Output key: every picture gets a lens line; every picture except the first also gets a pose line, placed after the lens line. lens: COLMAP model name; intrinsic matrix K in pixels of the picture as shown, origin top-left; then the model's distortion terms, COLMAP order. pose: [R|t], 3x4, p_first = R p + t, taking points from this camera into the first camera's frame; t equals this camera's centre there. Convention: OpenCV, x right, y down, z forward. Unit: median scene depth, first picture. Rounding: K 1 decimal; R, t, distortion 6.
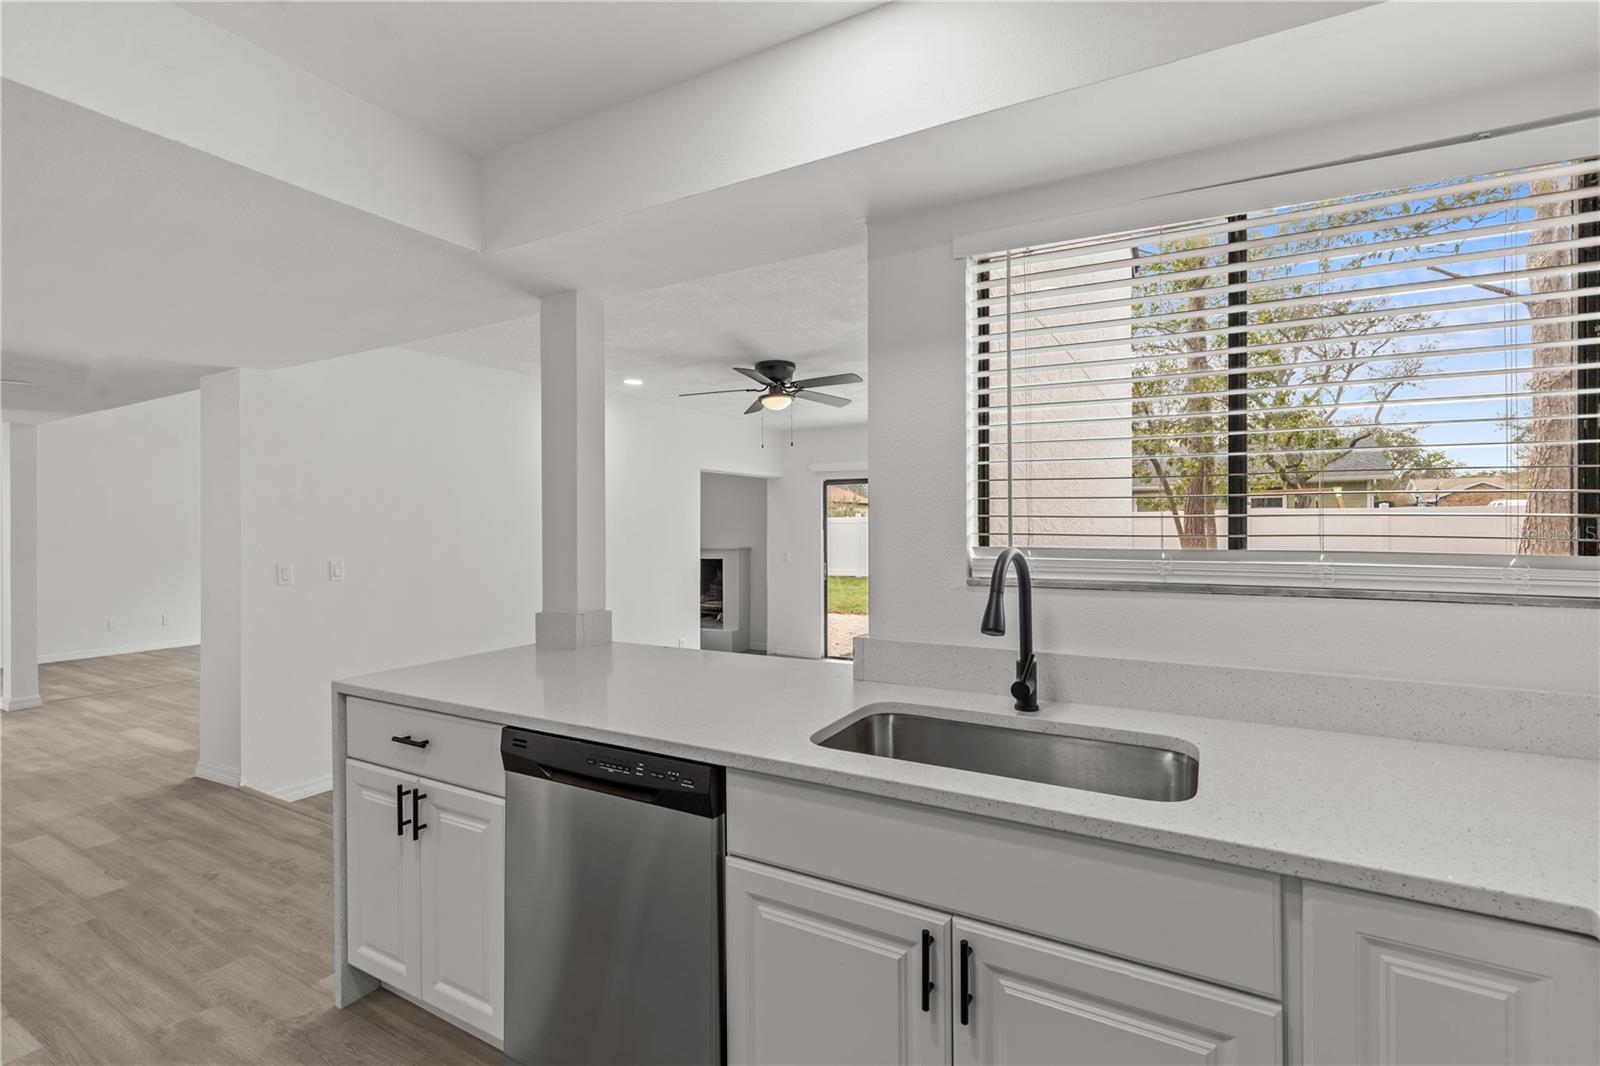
lens RADIAL K [[715.6, 0, 804.3], [0, 715.6, 526.2], [0, 0, 1]] dist [0.004481, -0.000538]
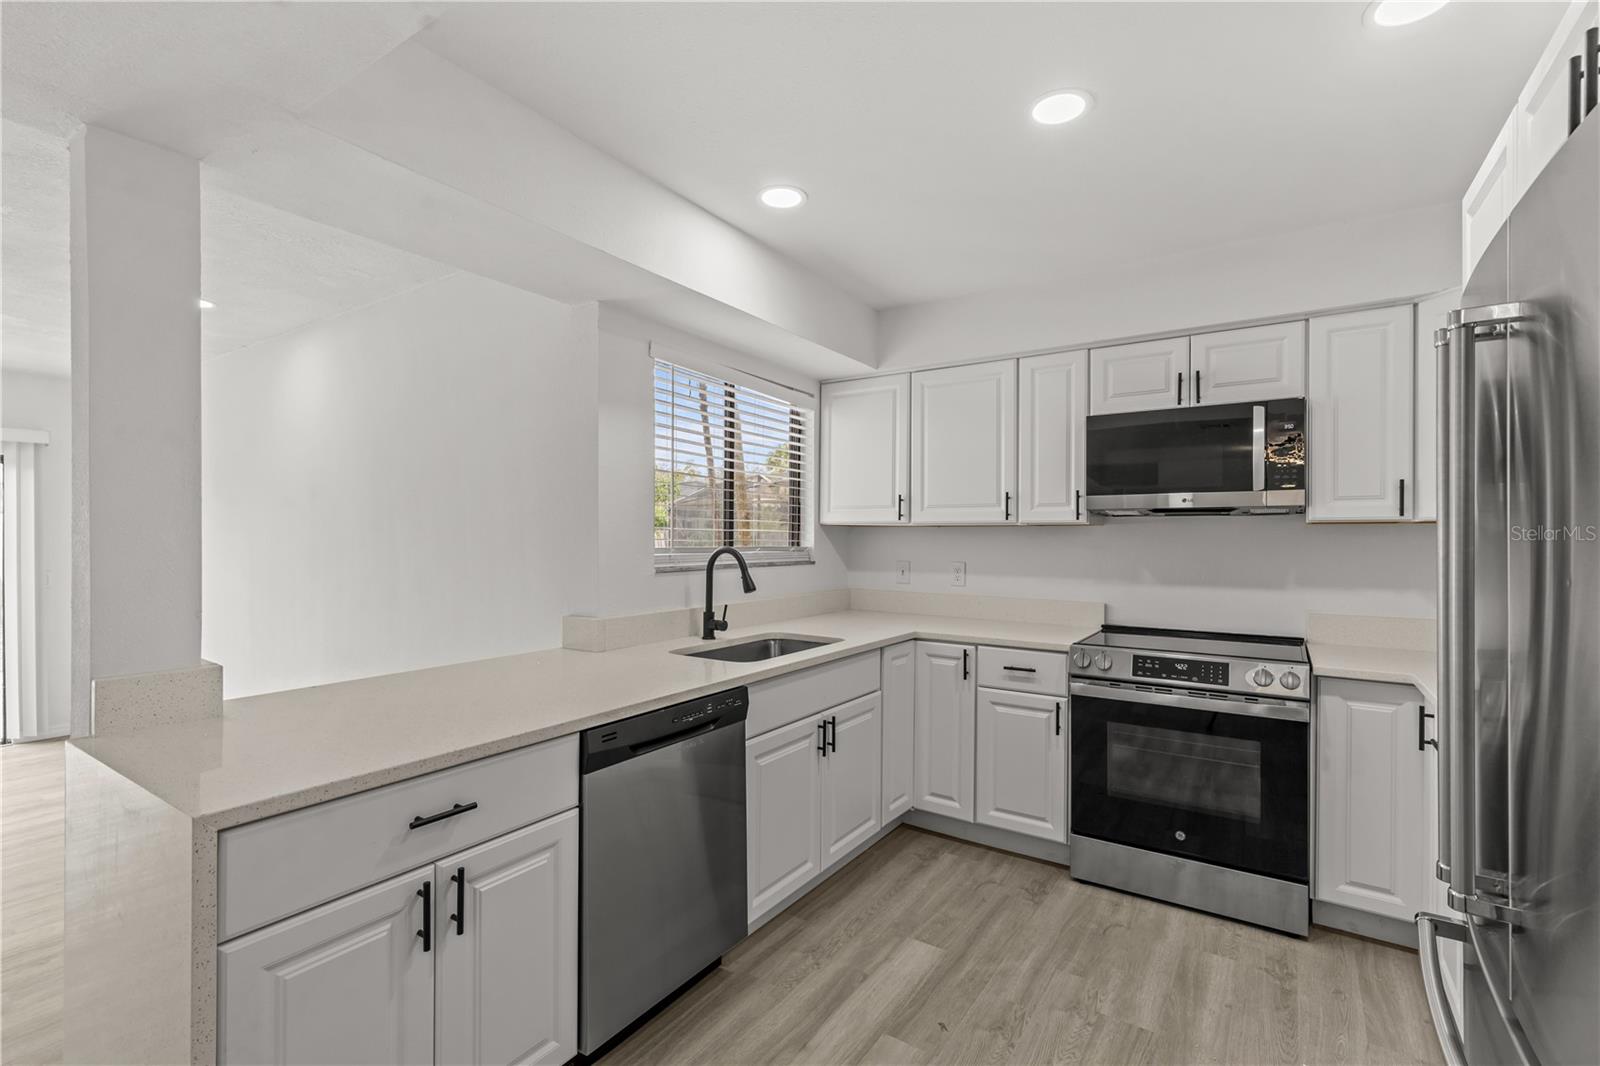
lens RADIAL K [[715.6, 0, 812.4], [0, 715.6, 535.6], [0, 0, 1]] dist [0.004481, -0.000538]
pose [[0.075107, 0.006865, 0.997152, -1.422286], [0.000845, 0.999976, -0.006948, 0.012680], [-0.997175, 0.001365, 0.075099, 0.617082]]
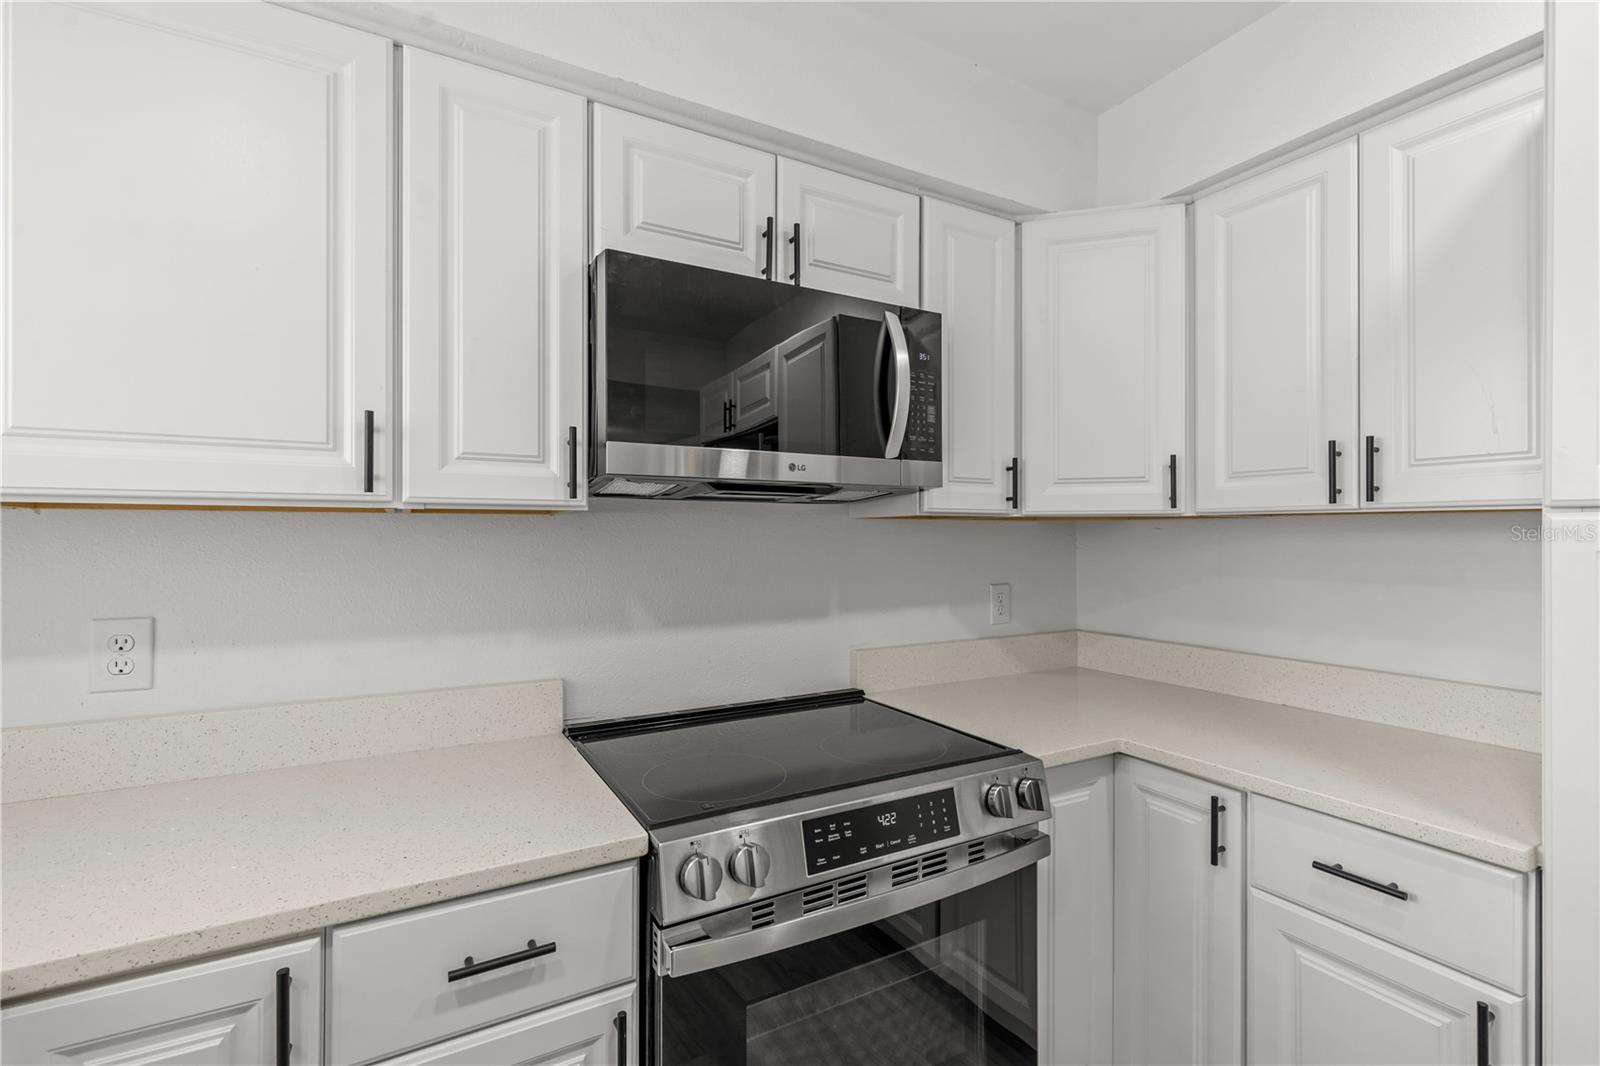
lens RADIAL K [[715.6, 0, 797.5], [0, 715.6, 533.1], [0, 0, 1]] dist [0.004481, -0.000538]
pose [[-0.850279, 0.010697, 0.526224, -0.107106], [0.009256, 0.999943, -0.005371, 0.002366], [-0.526251, 0.000304, -0.850329, 0.593645]]
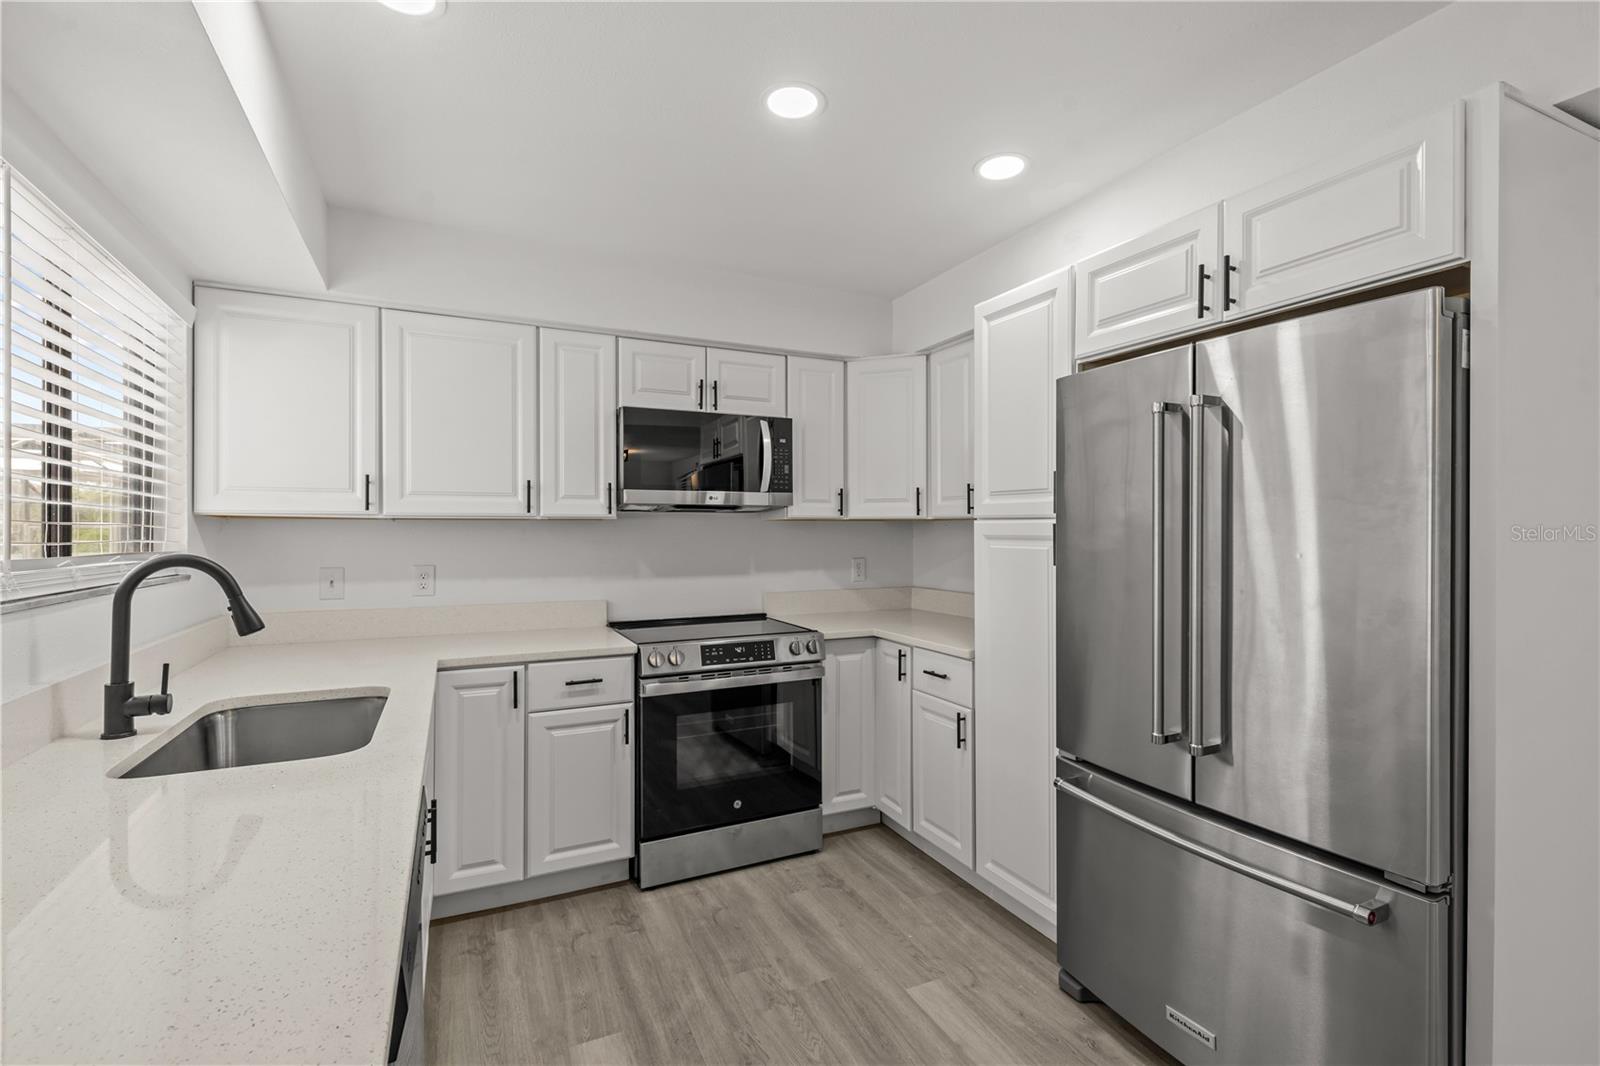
lens RADIAL K [[715.6, 0, 802.7], [0, 715.6, 530.9], [0, 0, 1]] dist [0.004481, -0.000538]
pose [[-0.818563, 0.008032, 0.574360, -0.910653], [0.010289, 0.999947, 0.000681, 0.003958], [-0.574324, 0.006467, -0.818603, 1.246618]]
